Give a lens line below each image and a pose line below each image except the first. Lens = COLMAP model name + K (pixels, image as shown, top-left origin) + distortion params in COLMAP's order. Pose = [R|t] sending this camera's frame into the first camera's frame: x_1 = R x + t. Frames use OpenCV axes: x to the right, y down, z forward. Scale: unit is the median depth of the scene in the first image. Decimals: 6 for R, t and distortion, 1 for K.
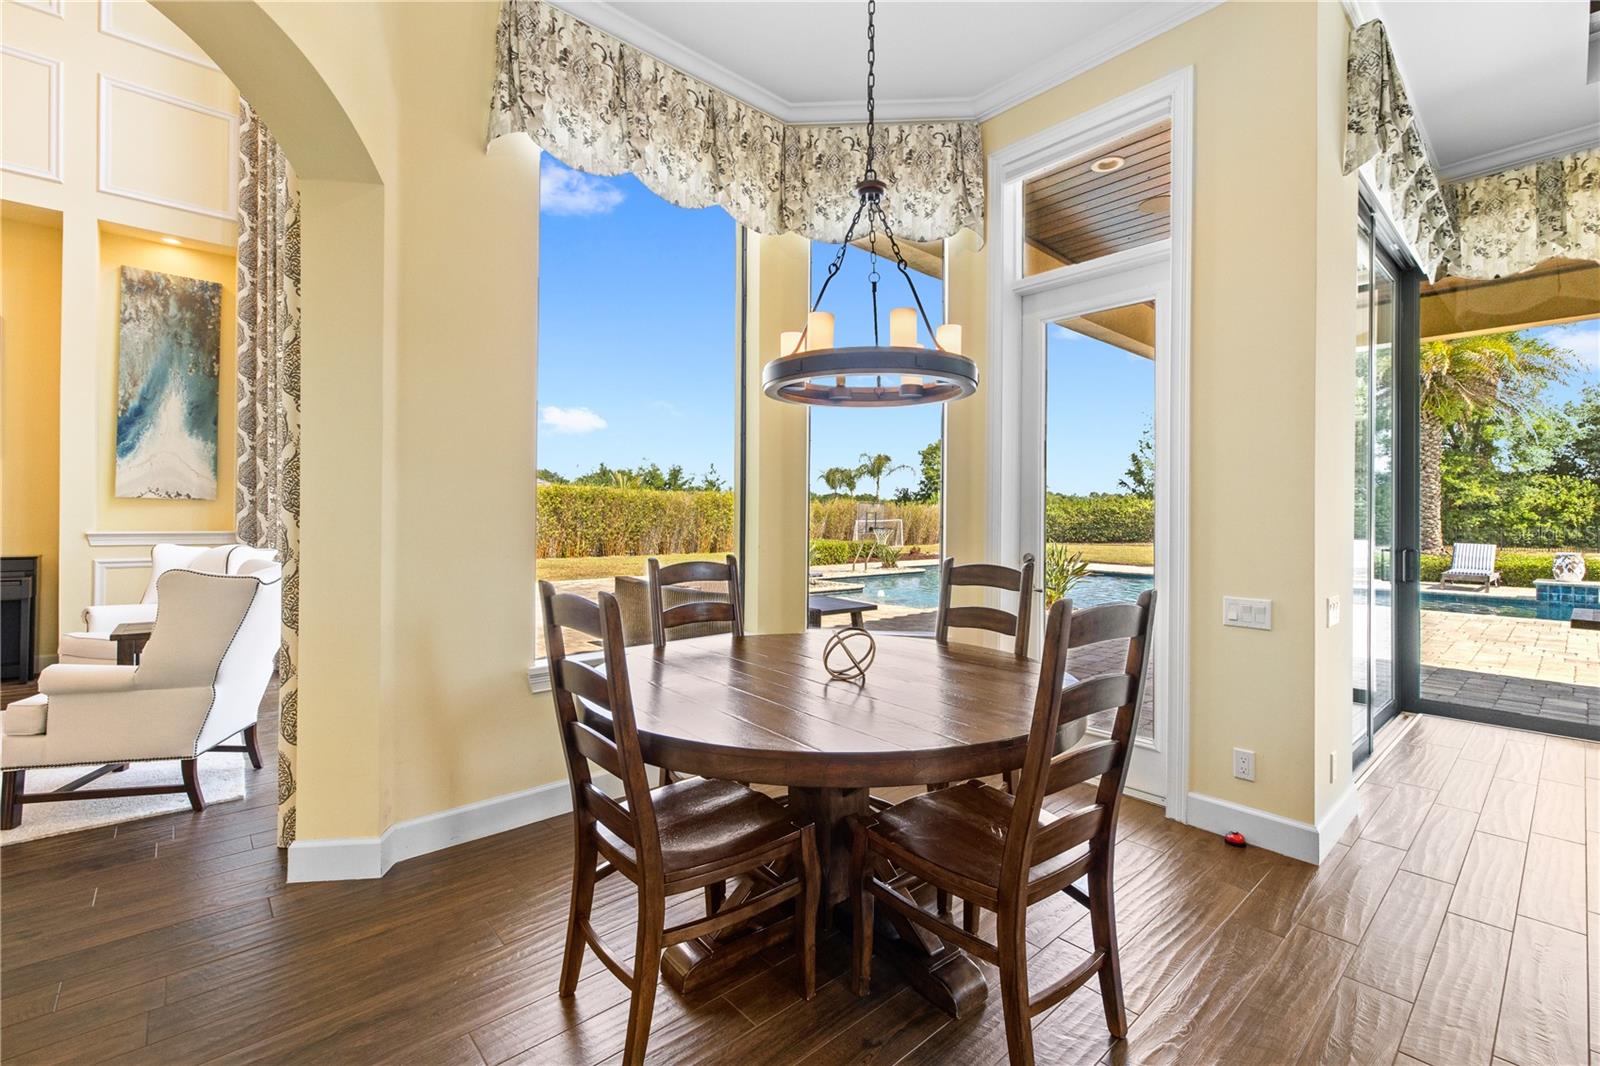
lens RADIAL K [[689.3, 0, 762.8], [0, 689.3, 503.6], [0, 0, 1]] dist [0.006435, -0.000459]
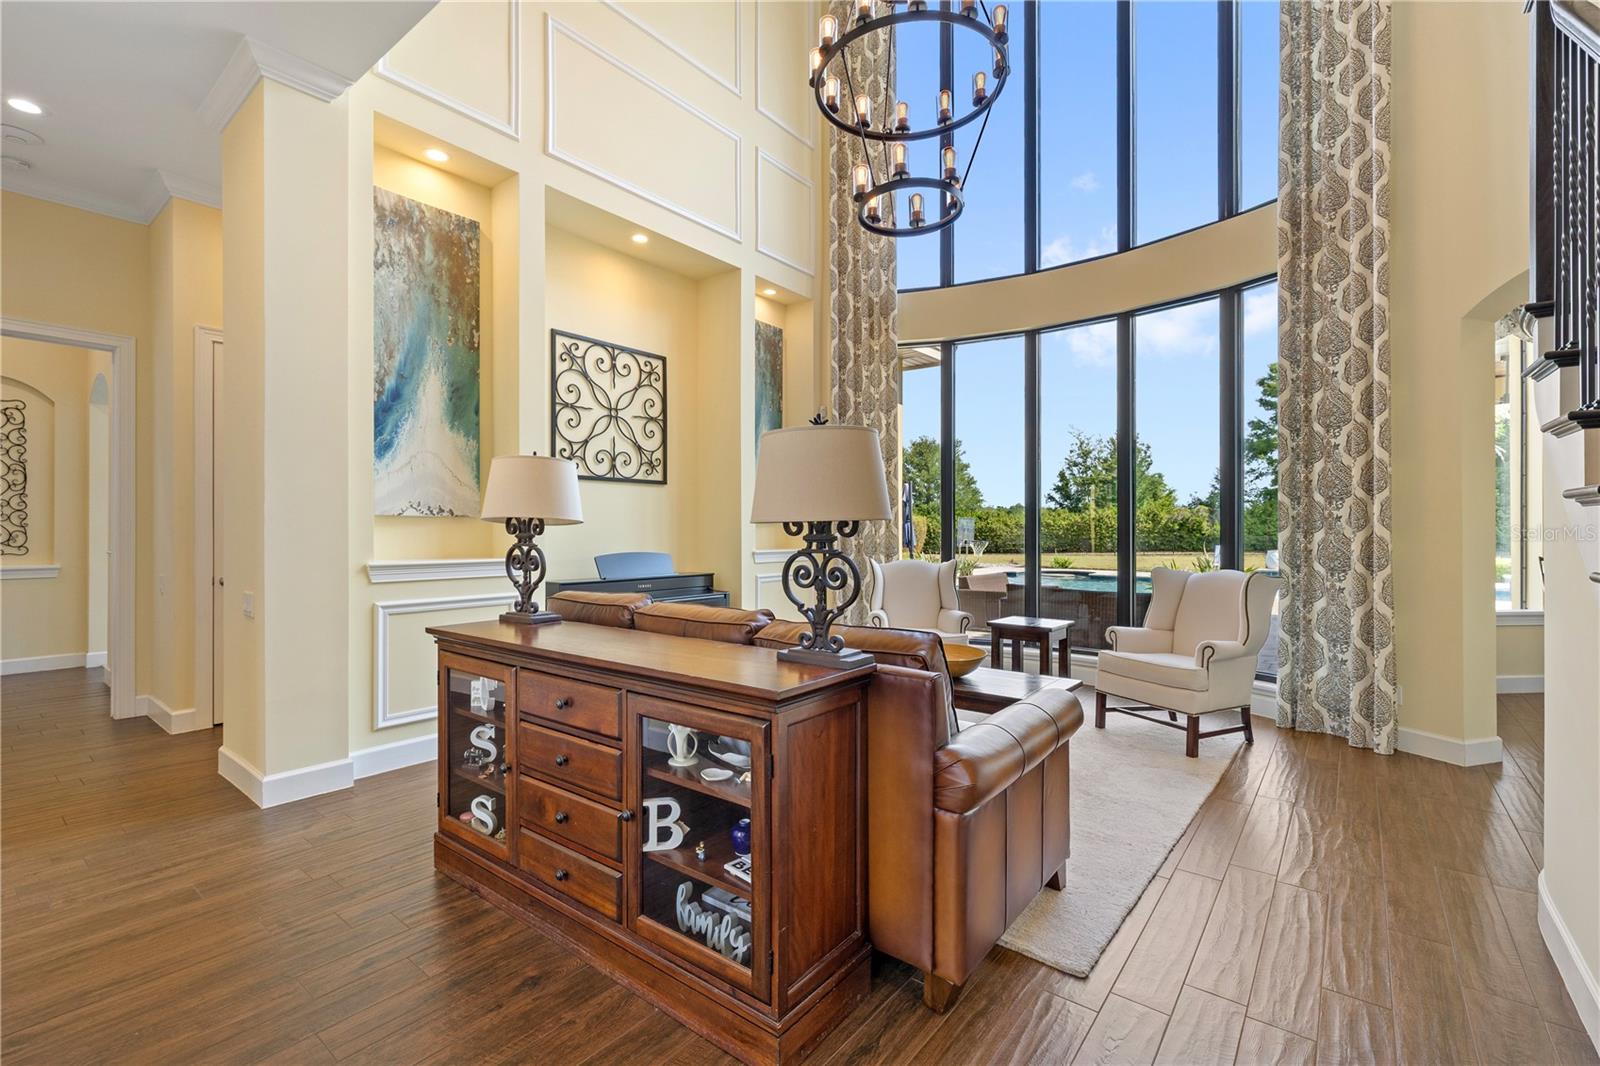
lens RADIAL K [[708.7, 0, 795.6], [0, 708.7, 533.3], [0, 0, 1]] dist [0.006133, -0.000090]
pose [[0.980811, -0.010734, 0.194663, -0.626775], [0.006857, 0.999765, 0.020580, -0.001396], [-0.194838, -0.018850, 0.980654, 0.194425]]
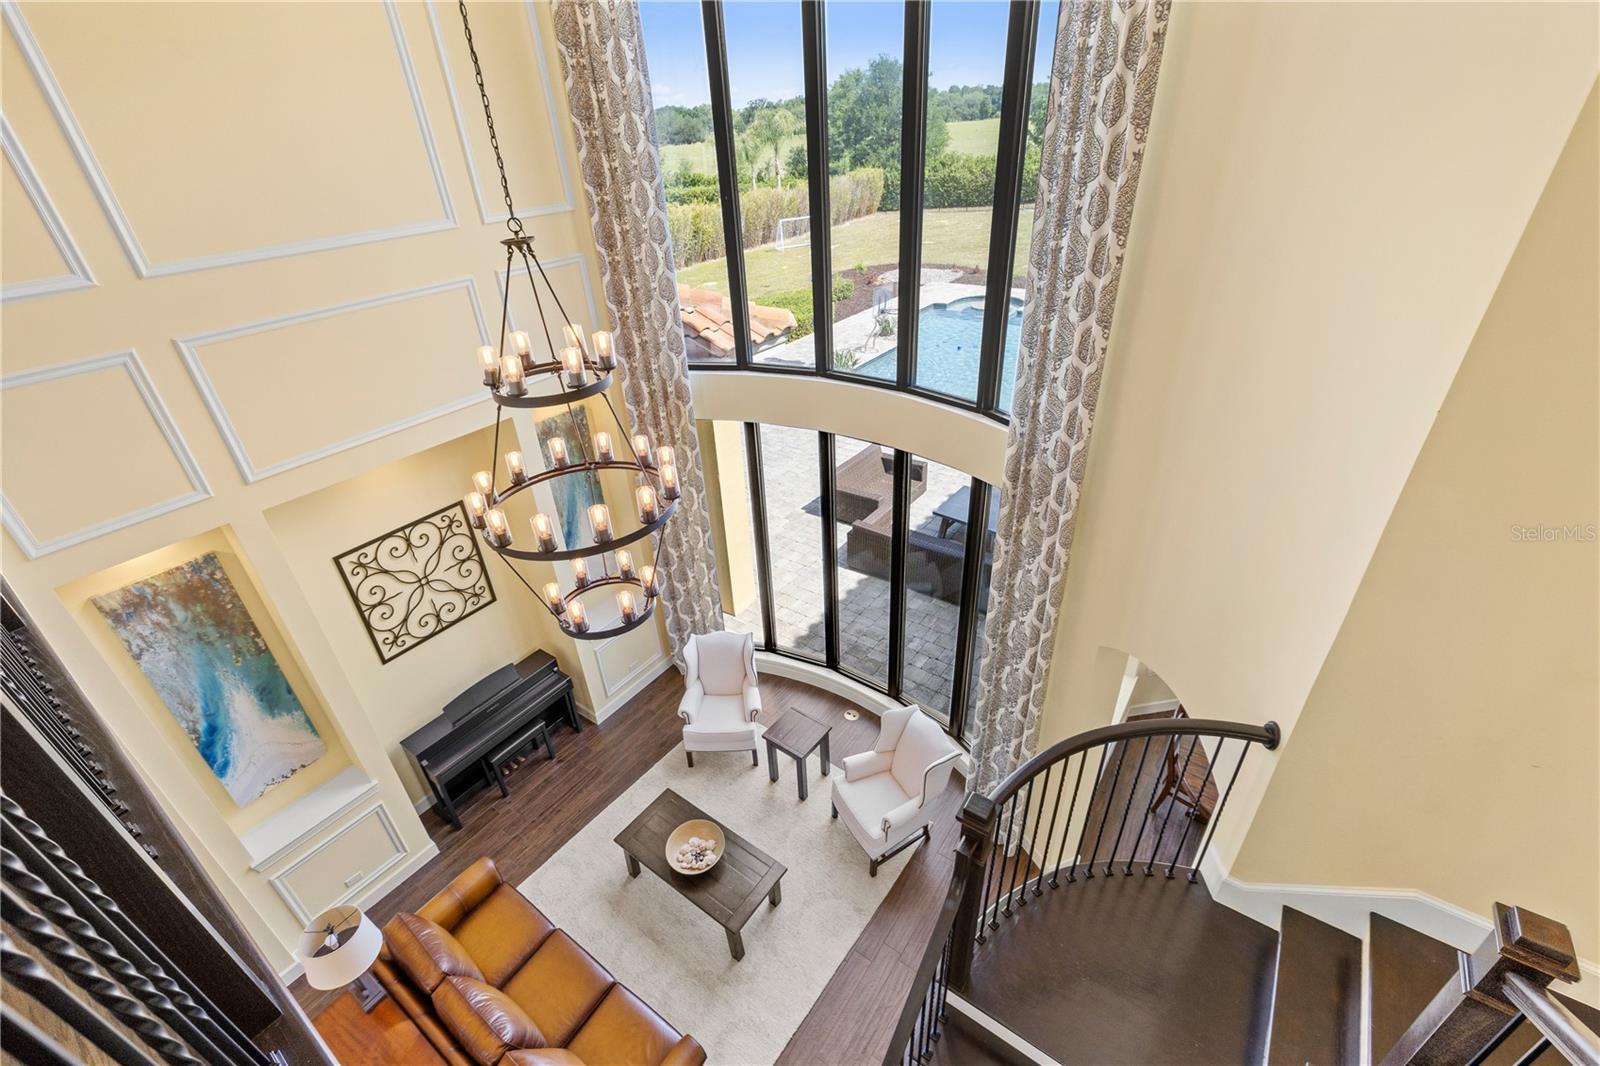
lens RADIAL K [[689.3, 0, 790.8], [0, 689.3, 539.6], [0, 0, 1]] dist [0.006435, -0.000459]
pose [[0.971087, -0.172763, 0.164749, -0.305256], [0.059202, 0.842847, 0.534887, -0.724067], [-0.231267, -0.509668, 0.828706, 0.246767]]
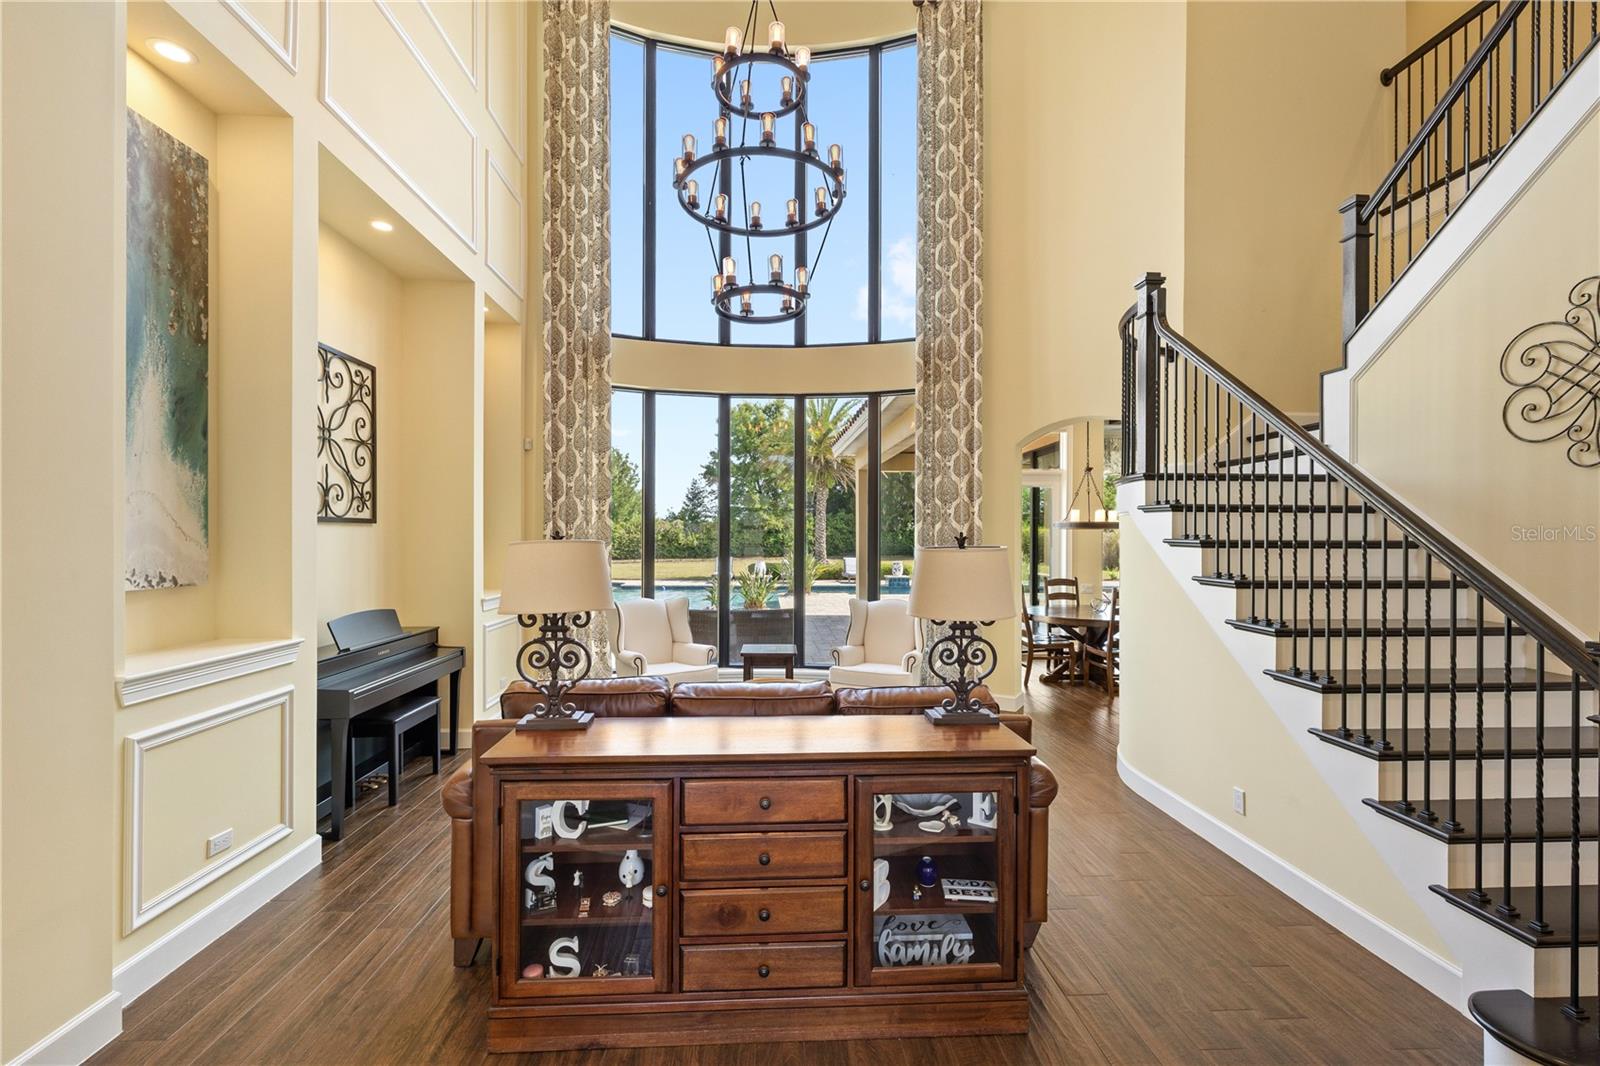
lens RADIAL K [[689.3, 0, 799.3], [0, 689.3, 540.1], [0, 0, 1]] dist [0.006435, -0.000459]
pose [[0.602485, -0.009133, 0.798078, -0.967561], [-0.011642, 0.999728, 0.020230, -0.055714], [-0.798045, -0.021480, 0.602214, 0.349843]]
